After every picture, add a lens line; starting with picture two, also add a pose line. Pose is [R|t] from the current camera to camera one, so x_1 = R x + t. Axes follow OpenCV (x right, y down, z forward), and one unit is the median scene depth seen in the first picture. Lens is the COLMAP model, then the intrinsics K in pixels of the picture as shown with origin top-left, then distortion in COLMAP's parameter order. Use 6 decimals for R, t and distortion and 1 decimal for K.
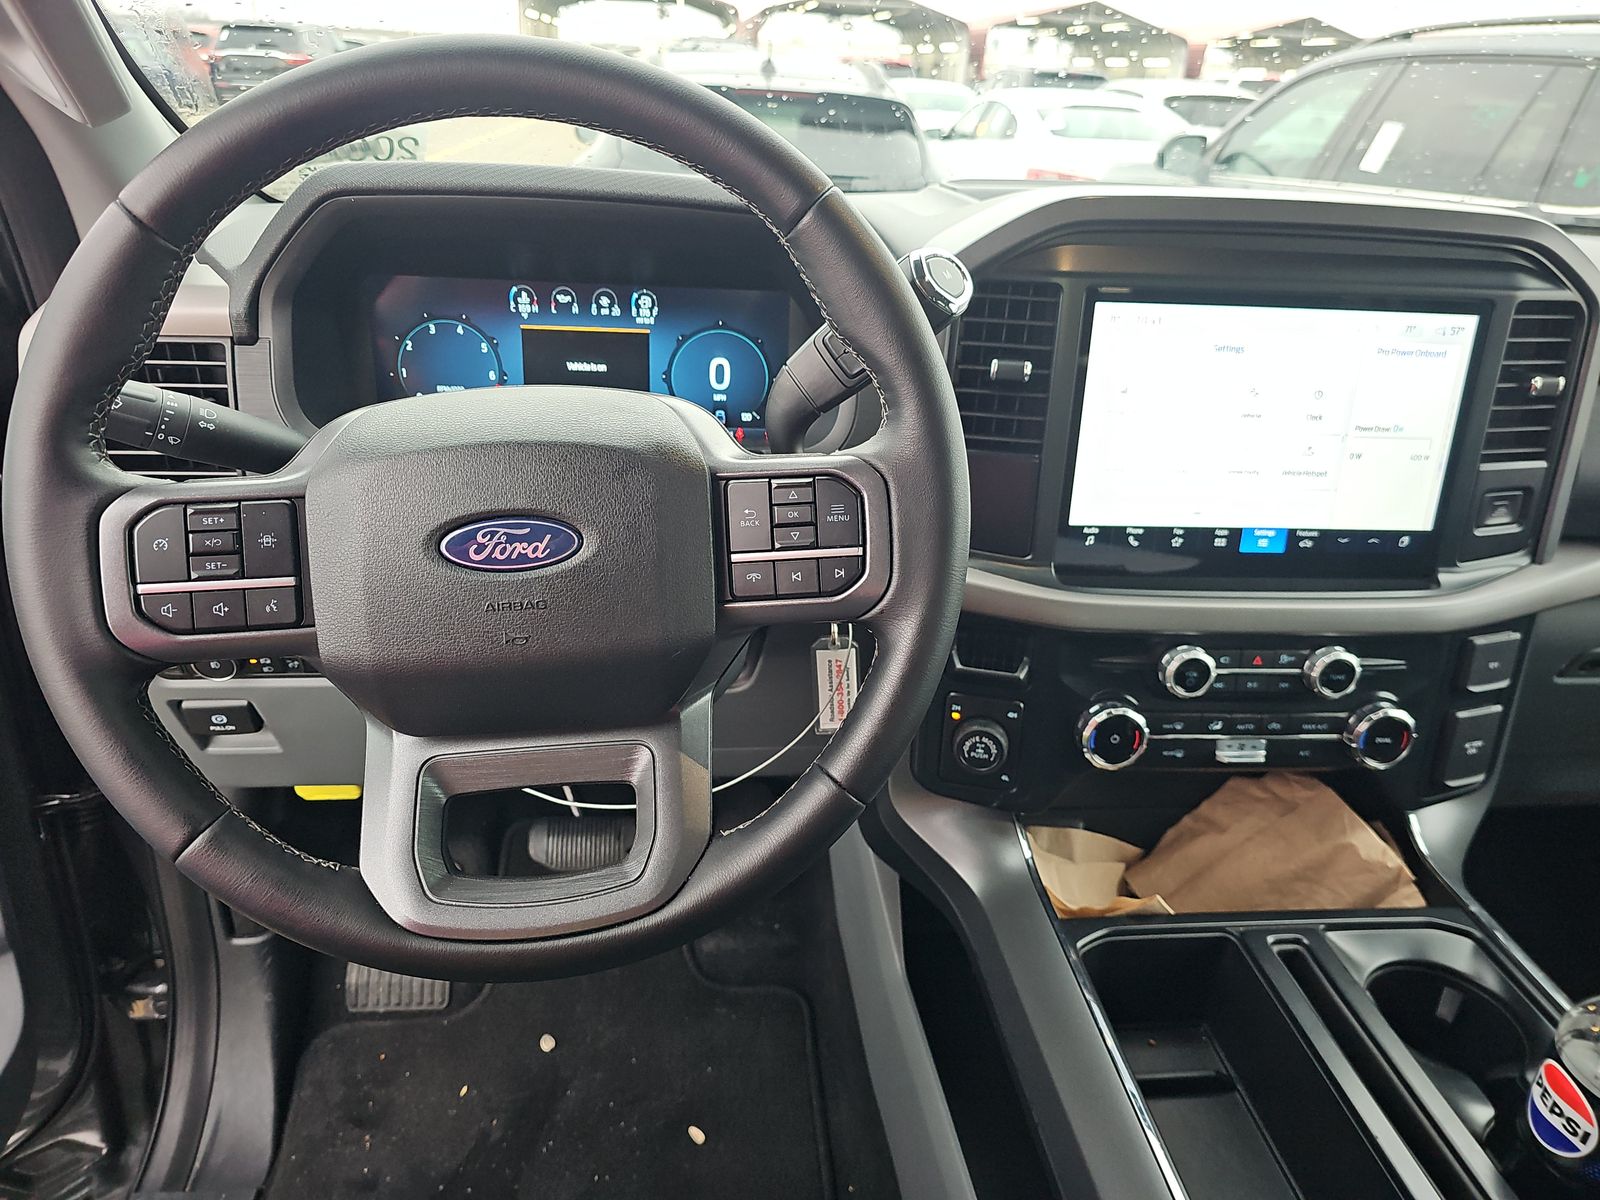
lens RADIAL K [[1044.0, 0, 772.2], [0, 1044.0, 671.4], [0, 0, 1]] dist [0.044419, -0.038626]
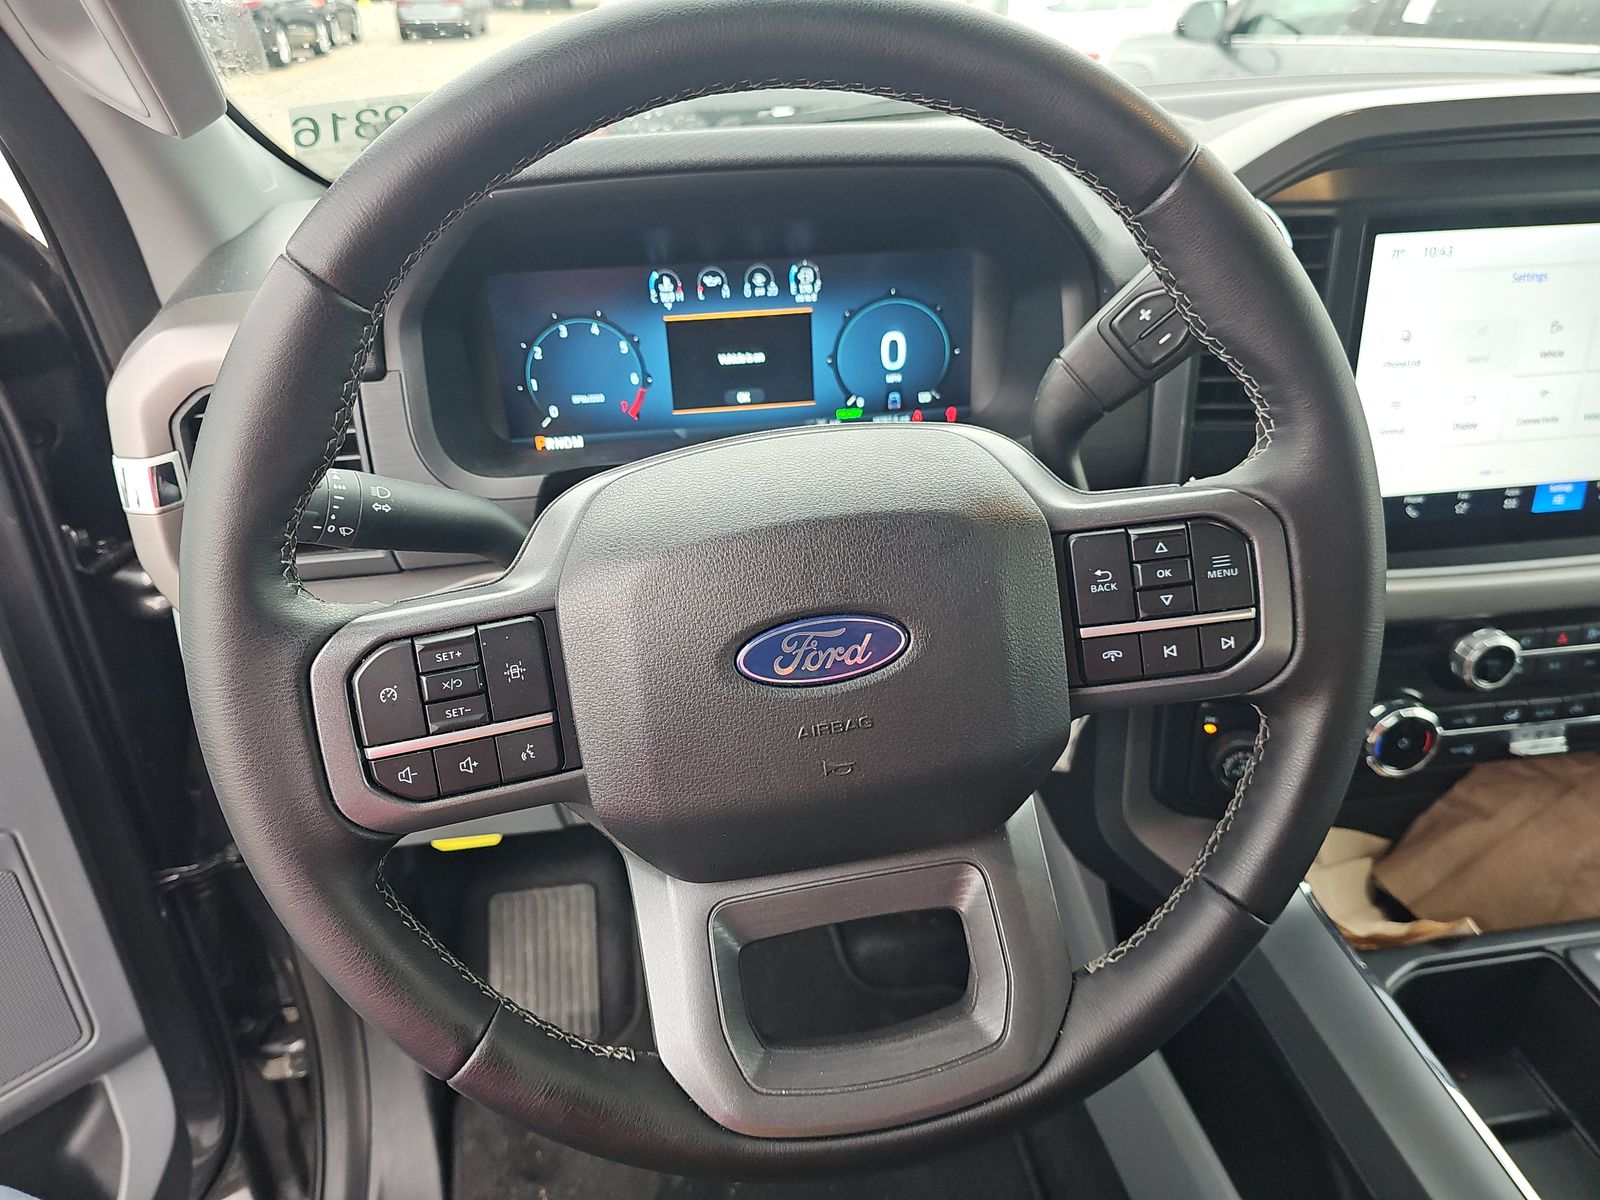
lens RADIAL K [[1044.0, 0, 794.6], [0, 1044.0, 671.3], [0, 0, 1]] dist [0.044419, -0.038626]
pose [[0.996125, -0.087887, -0.003159, -0.166297], [0.087882, 0.993437, 0.073213, -0.101929], [-0.003296, -0.073207, 0.997311, 0.132495]]
